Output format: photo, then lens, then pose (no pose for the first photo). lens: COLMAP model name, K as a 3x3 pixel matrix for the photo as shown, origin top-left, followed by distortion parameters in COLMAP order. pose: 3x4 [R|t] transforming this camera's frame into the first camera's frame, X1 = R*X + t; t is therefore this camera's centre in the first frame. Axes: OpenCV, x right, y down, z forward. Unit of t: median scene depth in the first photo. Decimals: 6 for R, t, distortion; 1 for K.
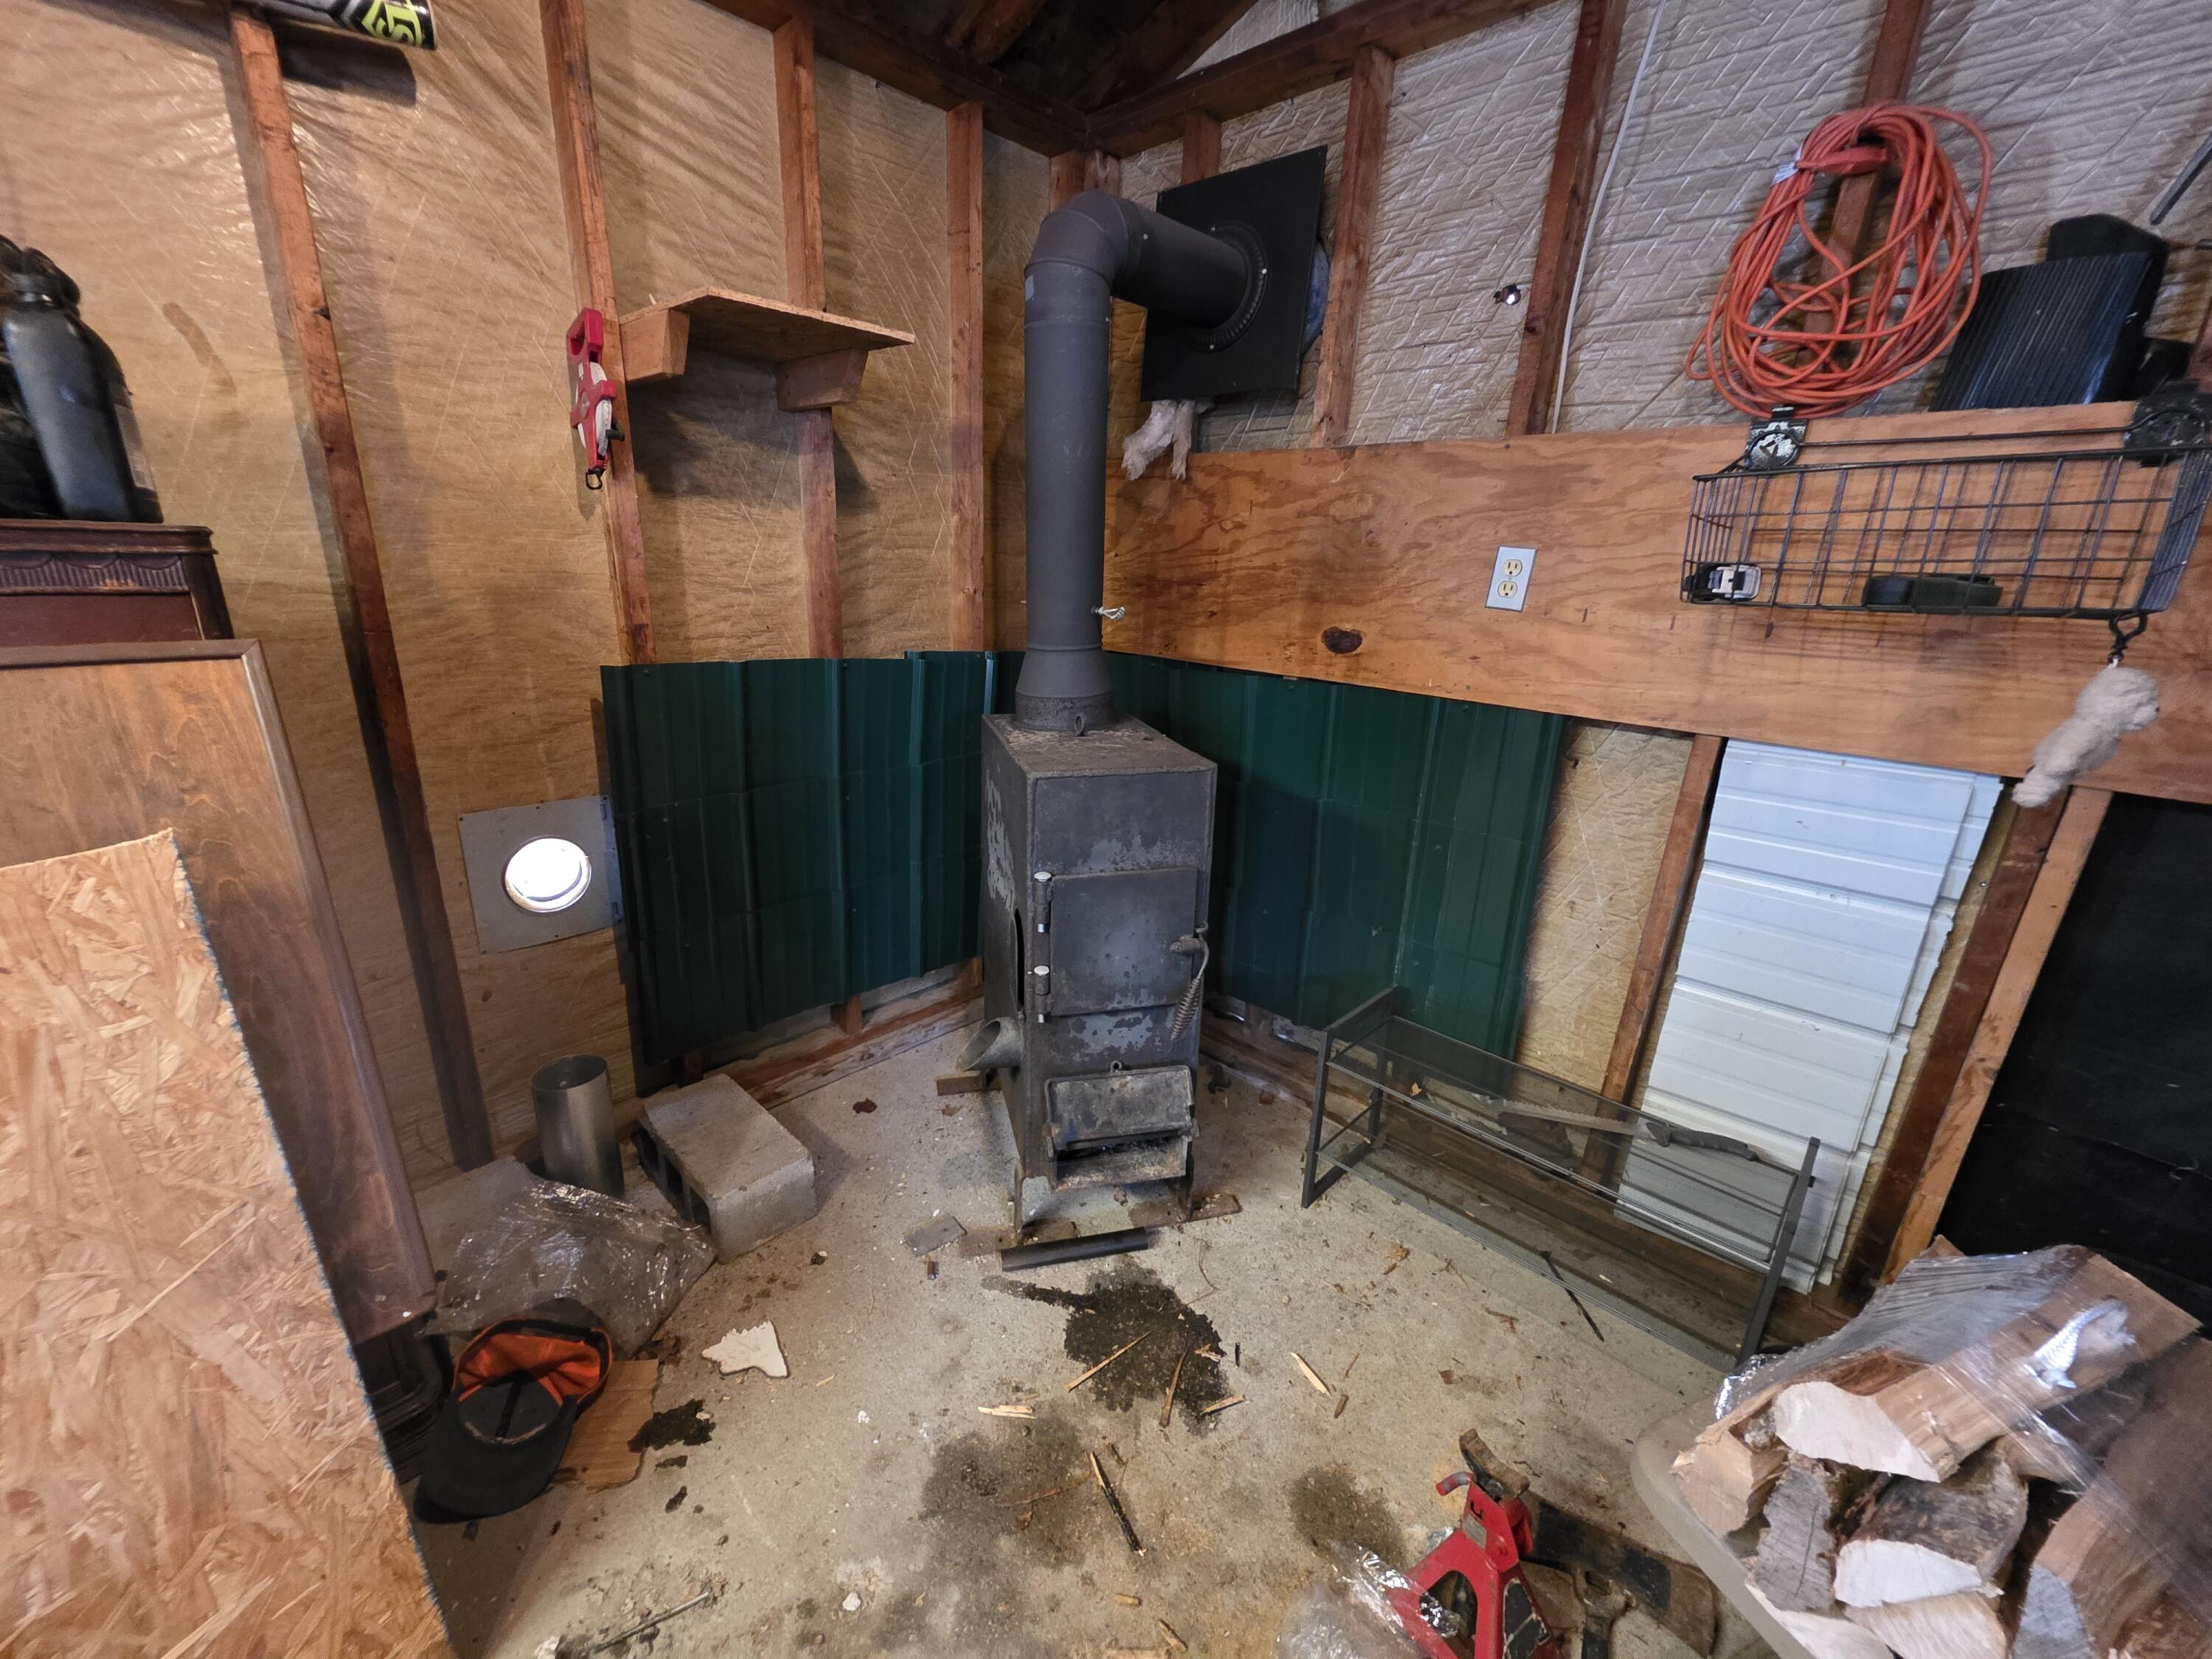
lens RADIAL K [[882.3, 0, 1094.7], [0, 882.3, 819.1], [0, 0, 1]] dist [0.003827, -0.000299]
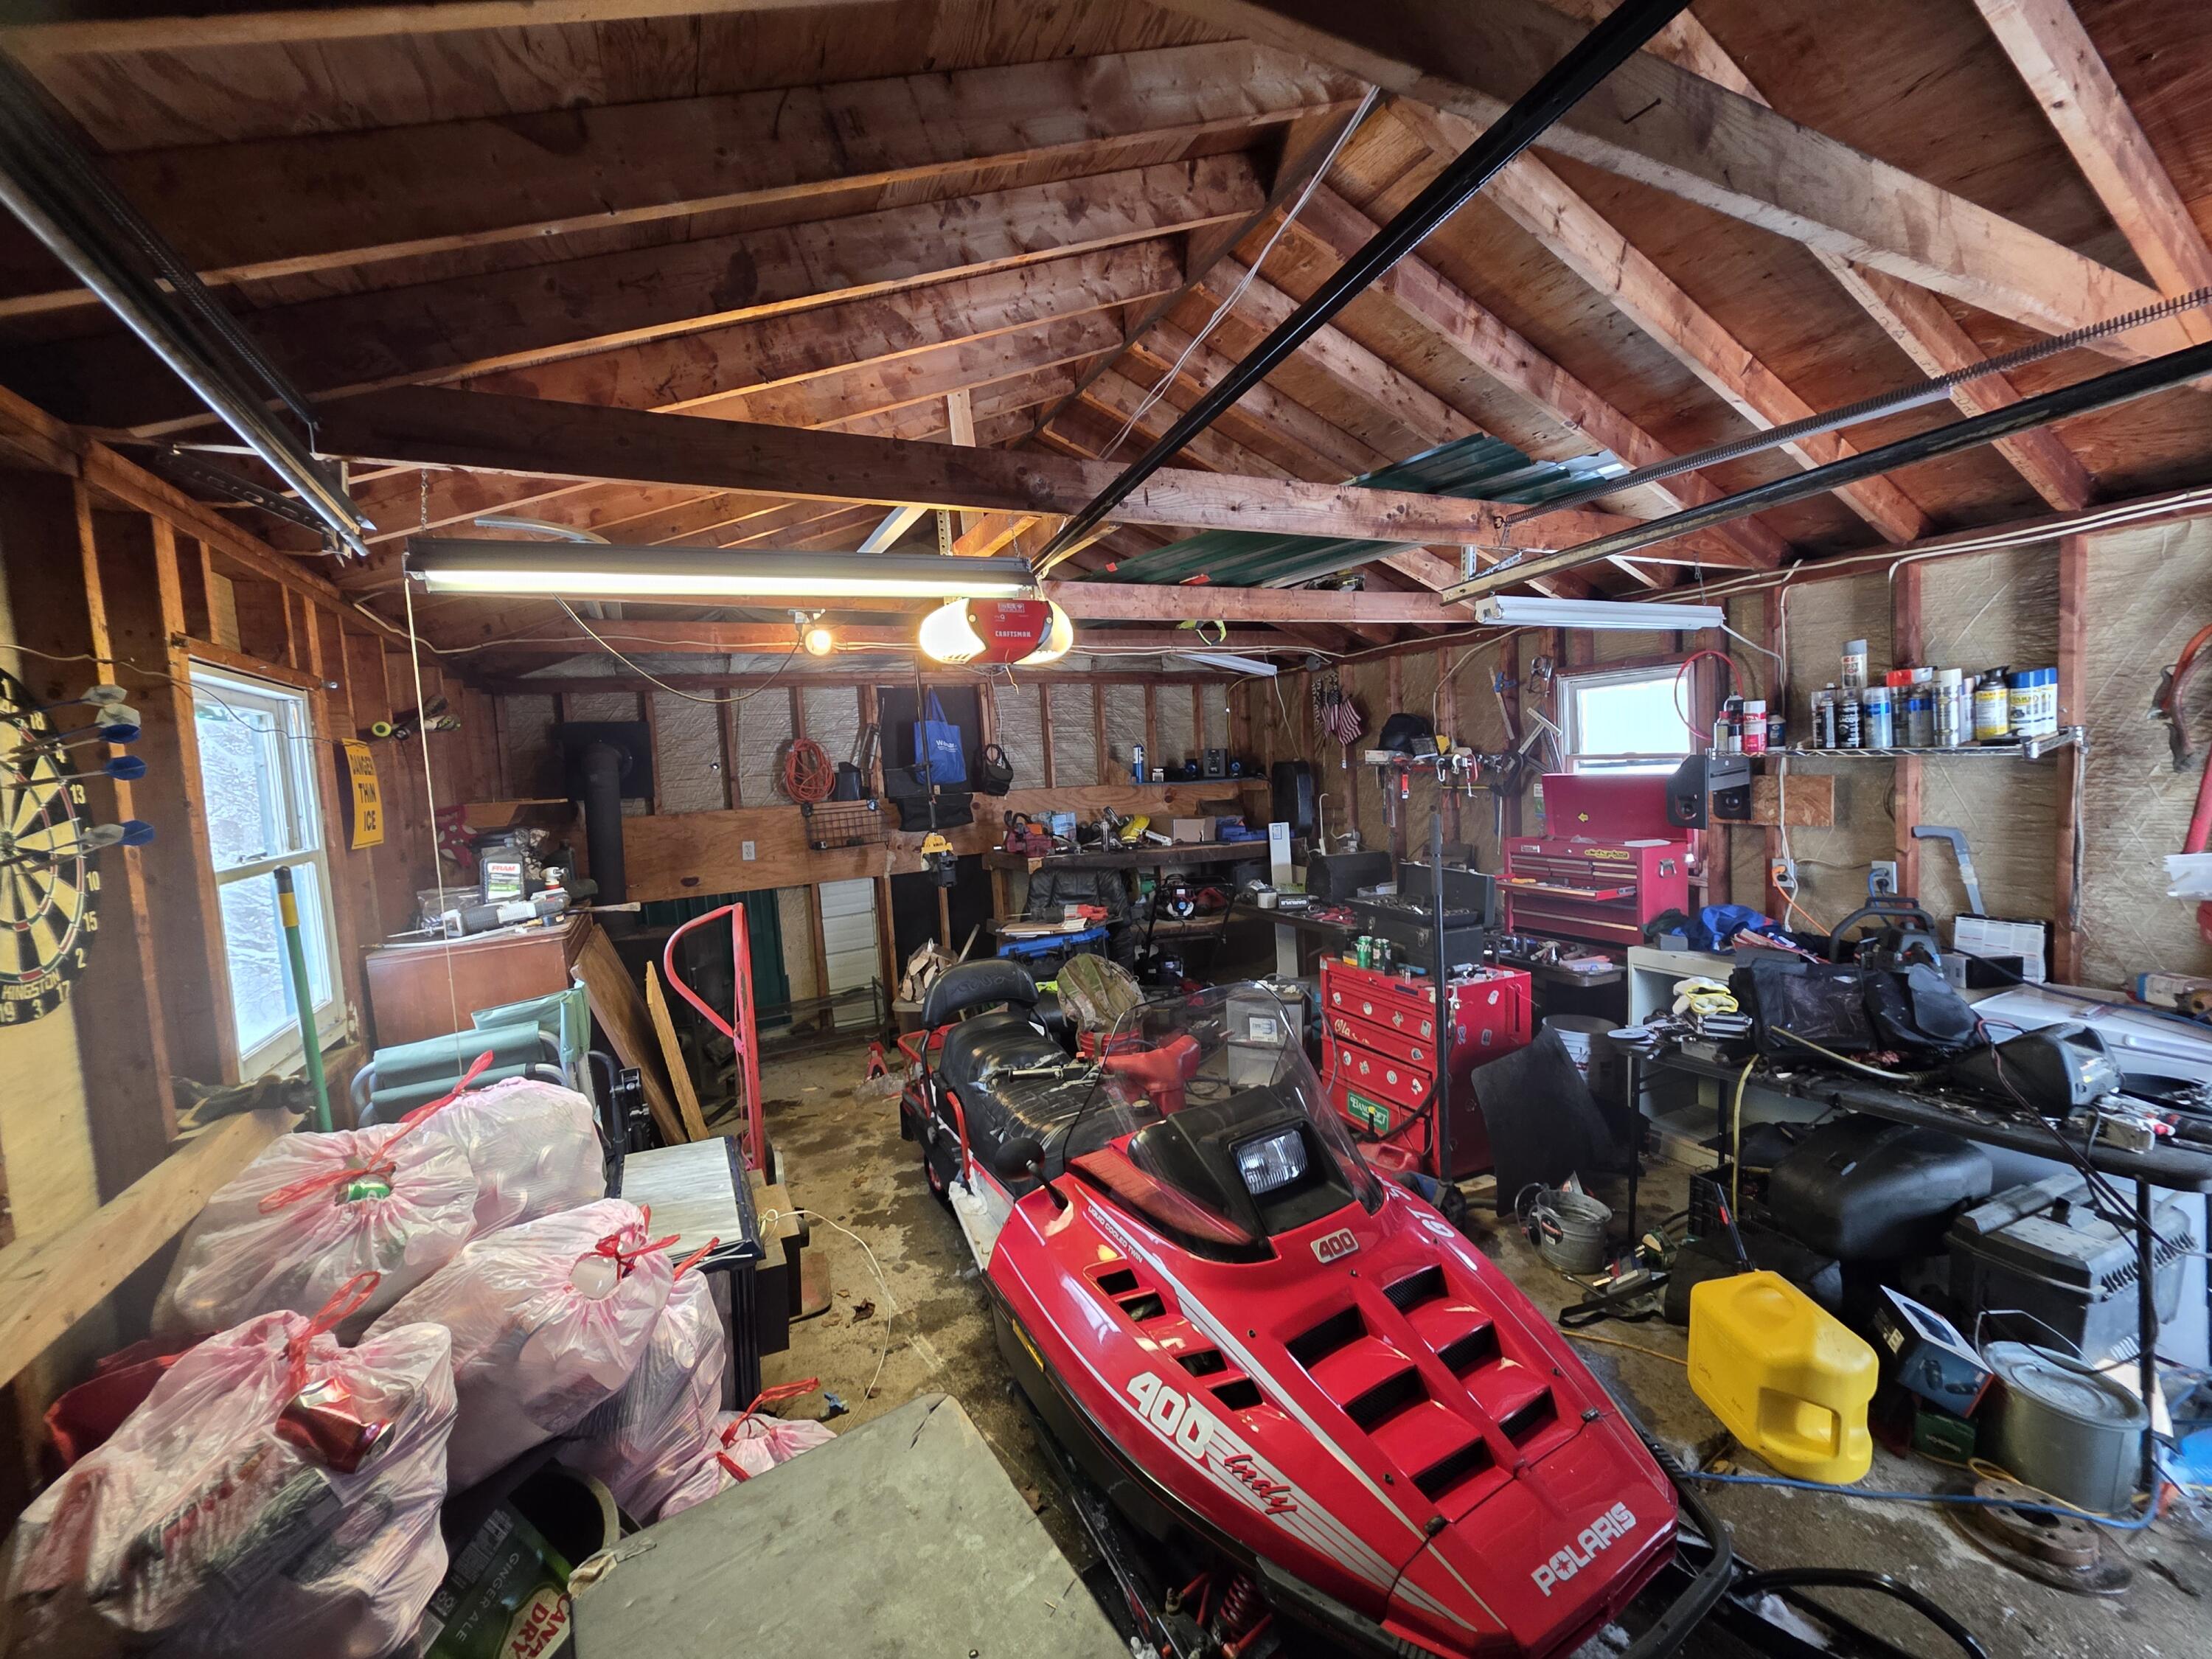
lens RADIAL K [[882.3, 0, 1094.7], [0, 882.3, 819.1], [0, 0, 1]] dist [0.003827, -0.000299]
pose [[0.316083, -0.120452, 0.941054, -2.107171], [0.347480, 0.937682, 0.003308, 0.042865], [-0.882808, 0.325952, 0.338240, -1.206749]]
